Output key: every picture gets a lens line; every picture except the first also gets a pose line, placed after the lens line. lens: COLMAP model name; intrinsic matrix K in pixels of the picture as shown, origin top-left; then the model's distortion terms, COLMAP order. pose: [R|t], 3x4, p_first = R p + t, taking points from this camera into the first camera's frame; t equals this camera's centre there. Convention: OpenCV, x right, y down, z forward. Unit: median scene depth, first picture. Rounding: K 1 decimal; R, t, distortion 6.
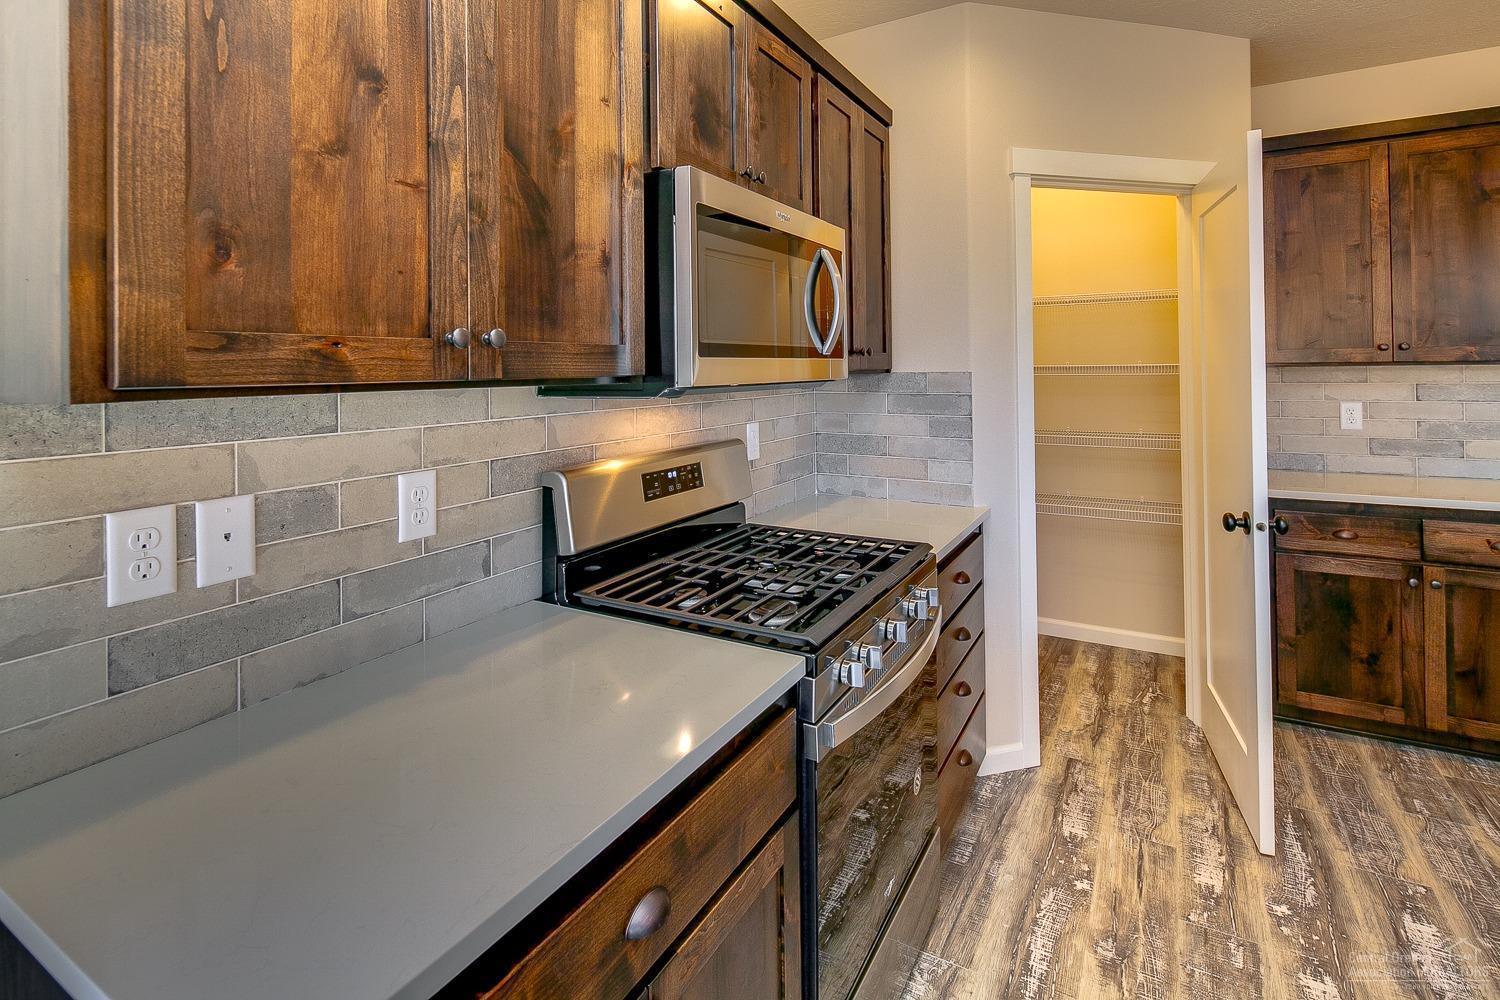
lens RADIAL K [[727.3, 0, 734.1], [0, 727.3, 334.4], [0, 0, 1]] dist [-0.012292, -0.000412]
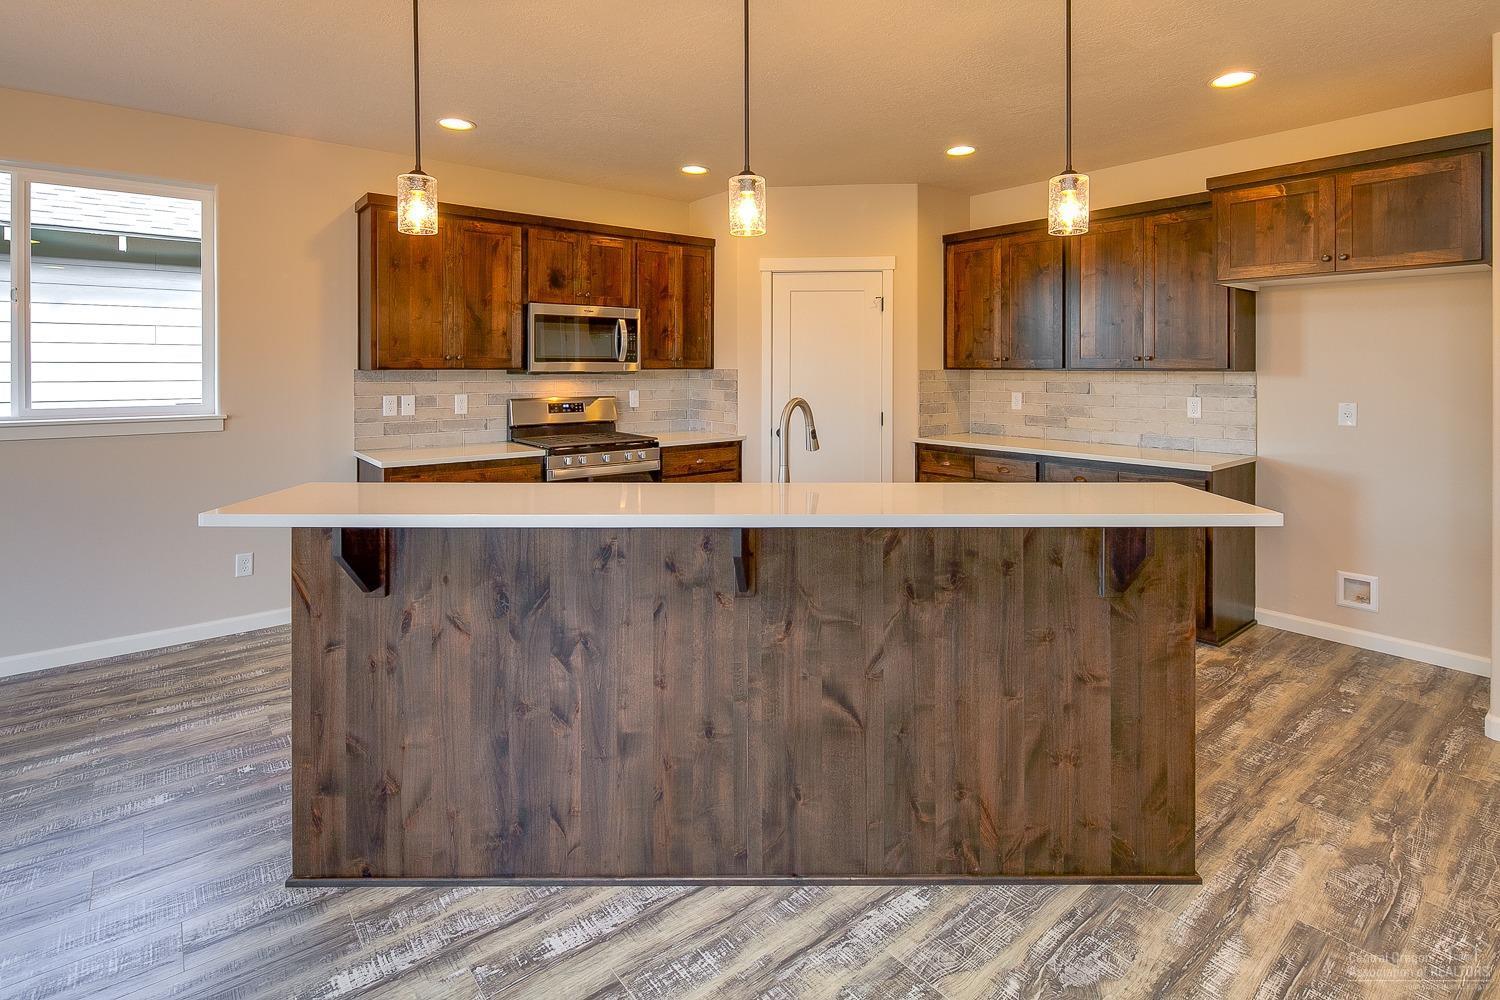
lens RADIAL K [[727.3, 0, 753.6], [0, 727.3, 356.8], [0, 0, 1]] dist [-0.012292, -0.000412]
pose [[0.931334, 0.007707, -0.364086, 1.512189], [0.003985, 0.999500, 0.031352, -0.067807], [0.364146, -0.030650, 0.930838, -1.225519]]
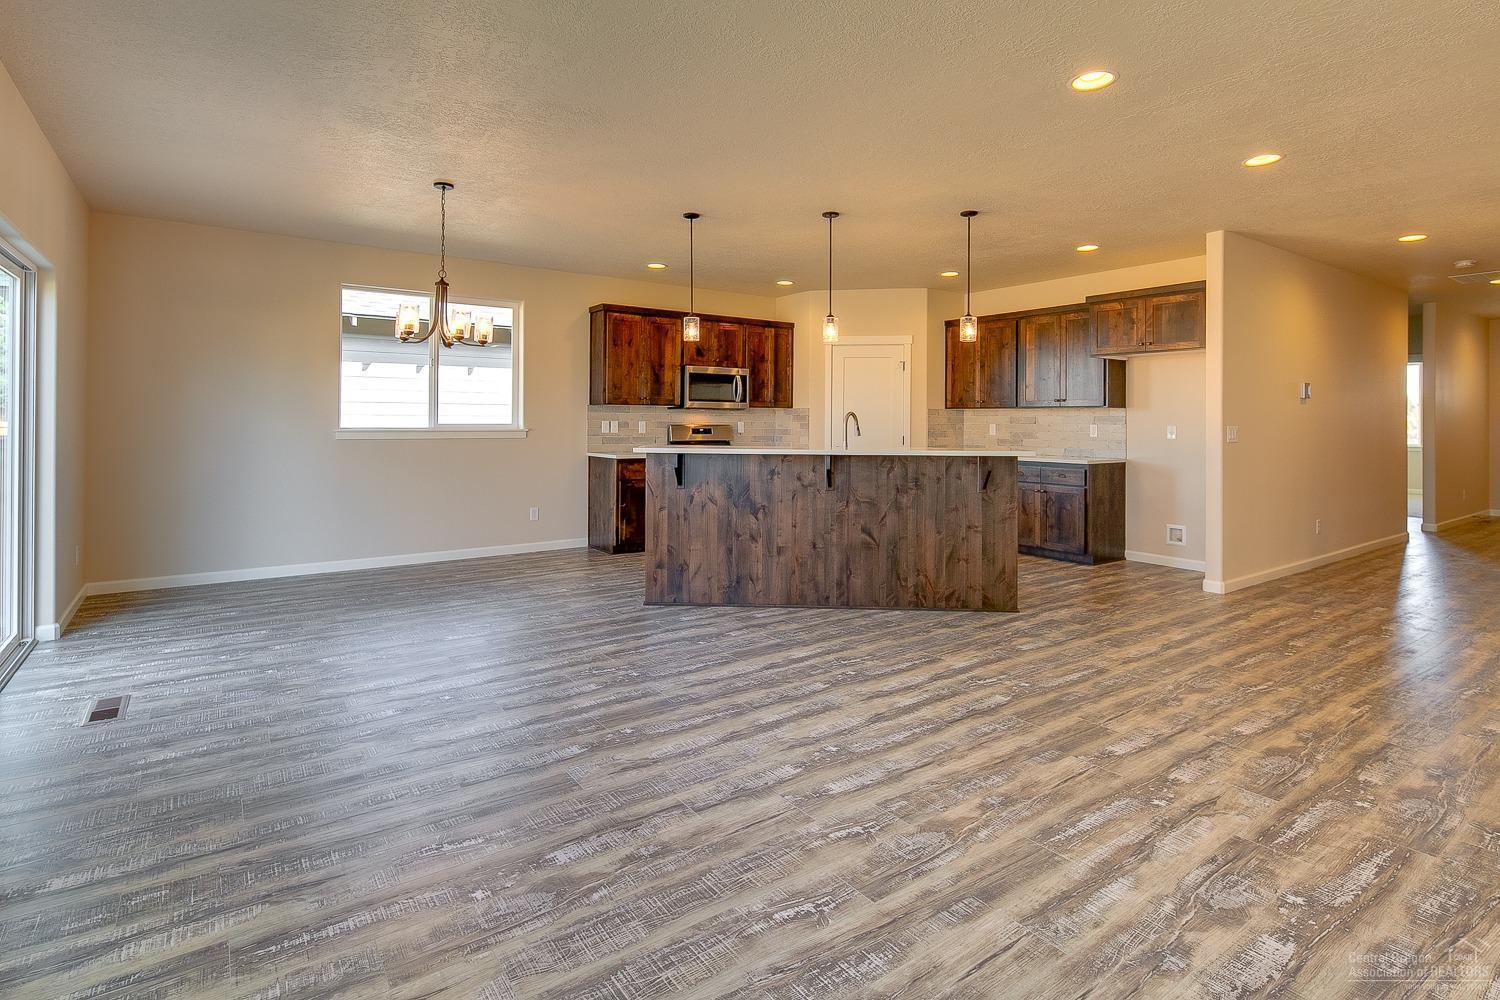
lens RADIAL K [[727.3, 0, 744.2], [0, 727.3, 413.9], [0, 0, 1]] dist [-0.012292, -0.000412]
pose [[0.901252, 0.015244, -0.433028, 1.961741], [0.000751, 0.999324, 0.036743, -0.055643], [0.433296, -0.033440, 0.900631, -2.711046]]
